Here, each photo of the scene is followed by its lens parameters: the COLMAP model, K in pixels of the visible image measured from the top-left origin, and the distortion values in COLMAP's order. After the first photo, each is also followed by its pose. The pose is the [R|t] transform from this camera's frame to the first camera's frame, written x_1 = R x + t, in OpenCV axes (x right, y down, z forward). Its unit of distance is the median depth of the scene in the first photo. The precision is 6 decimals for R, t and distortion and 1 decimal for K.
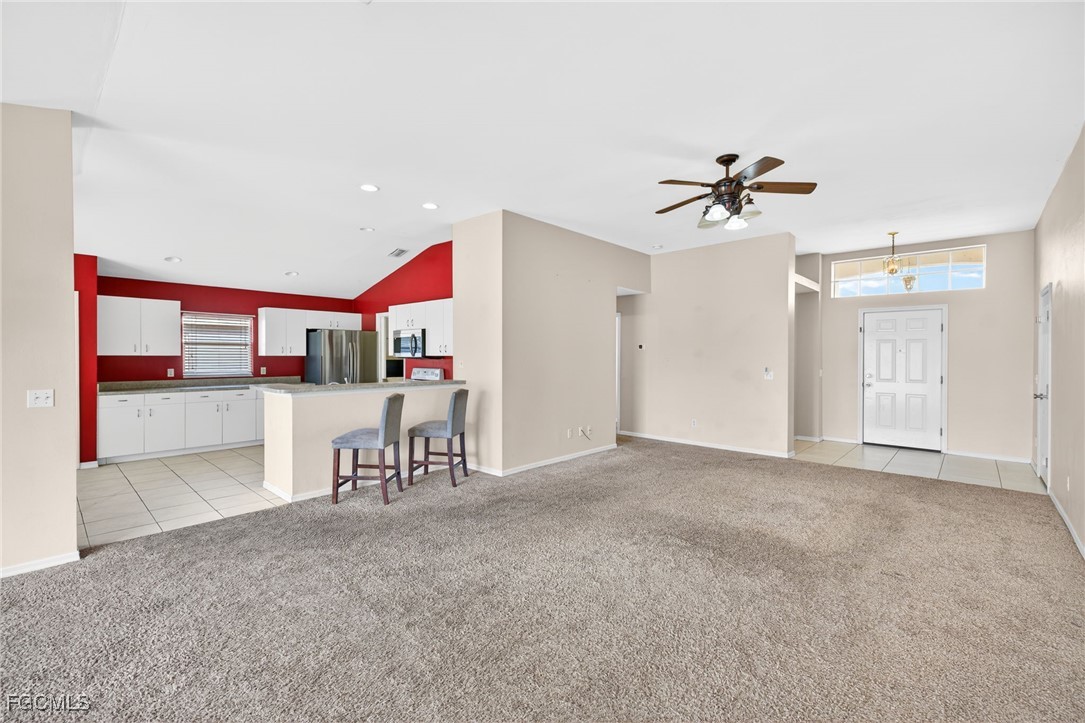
lens RADIAL K [[467.7, 0, 542.1], [0, 467.7, 358.7], [0, 0, 1]] dist [0.014977, -0.000596]
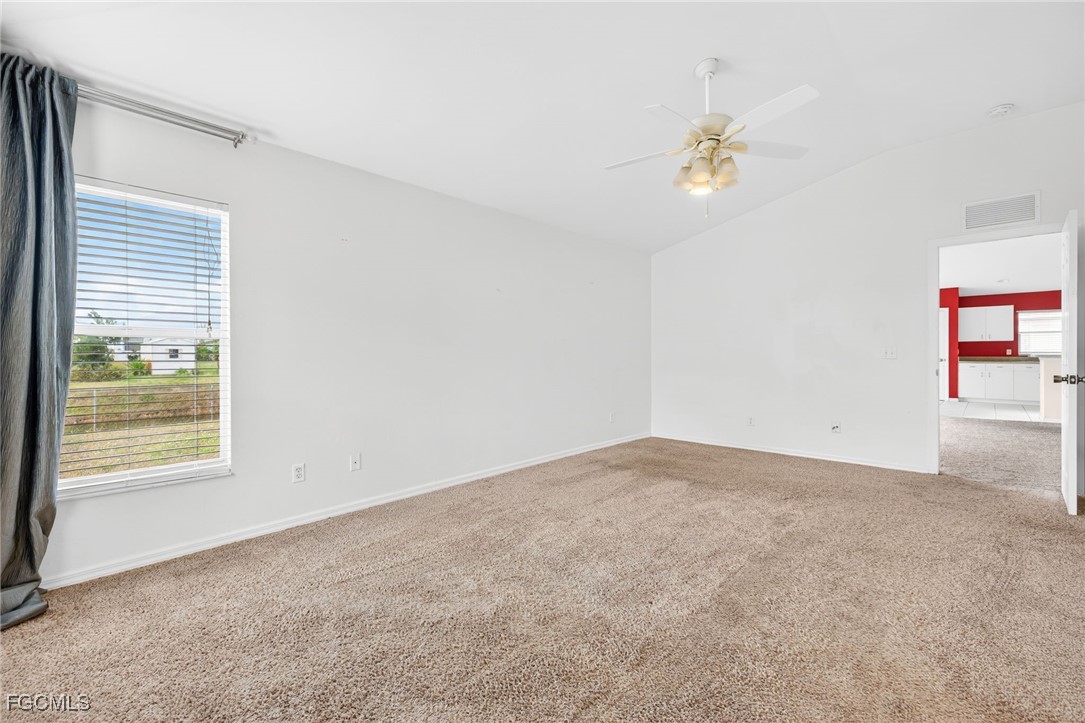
lens RADIAL K [[467.7, 0, 535.4], [0, 467.7, 349.6], [0, 0, 1]] dist [0.014977, -0.000596]
pose [[-0.014277, 0.001770, -0.999897, 0.770136], [0.005487, 0.999984, 0.001692, 0.011686], [0.999883, -0.005463, -0.014286, -0.512092]]
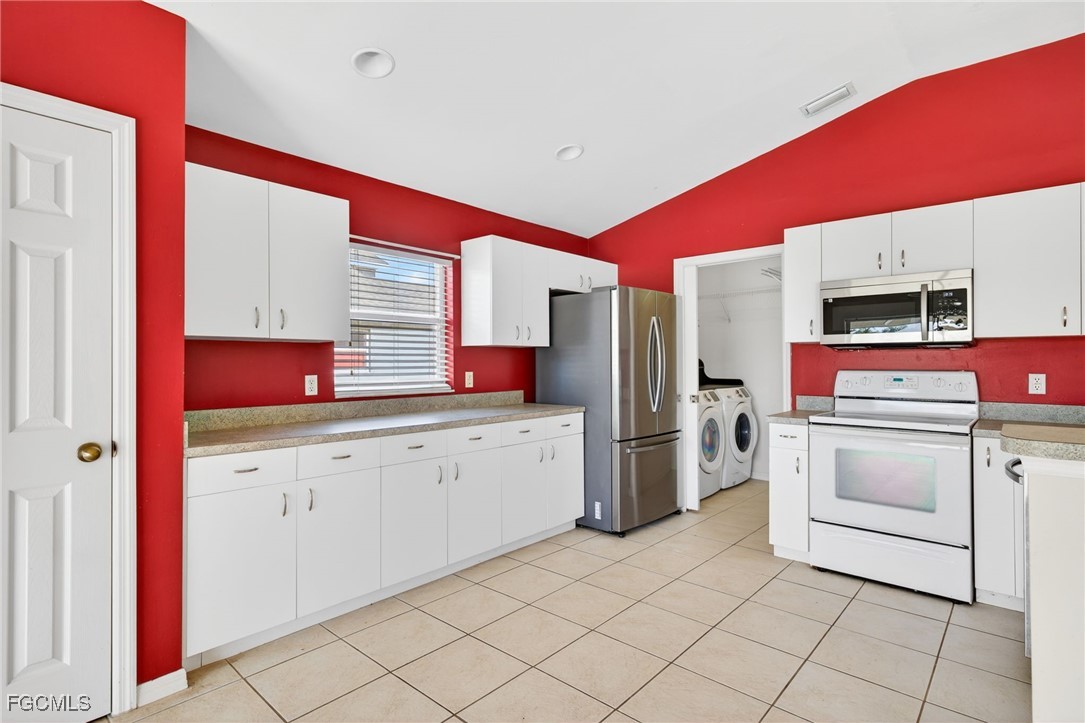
lens RADIAL K [[541.4, 0, 541.2], [0, 541.4, 357.9], [0, 0, 1]] dist [-0.001219, 0.000791]
pose [[0.999750, -0.005195, 0.021738, -0.597142], [0.005573, 0.999833, -0.017387, 0.015530], [-0.021645, 0.017503, 0.999612, 0.533707]]
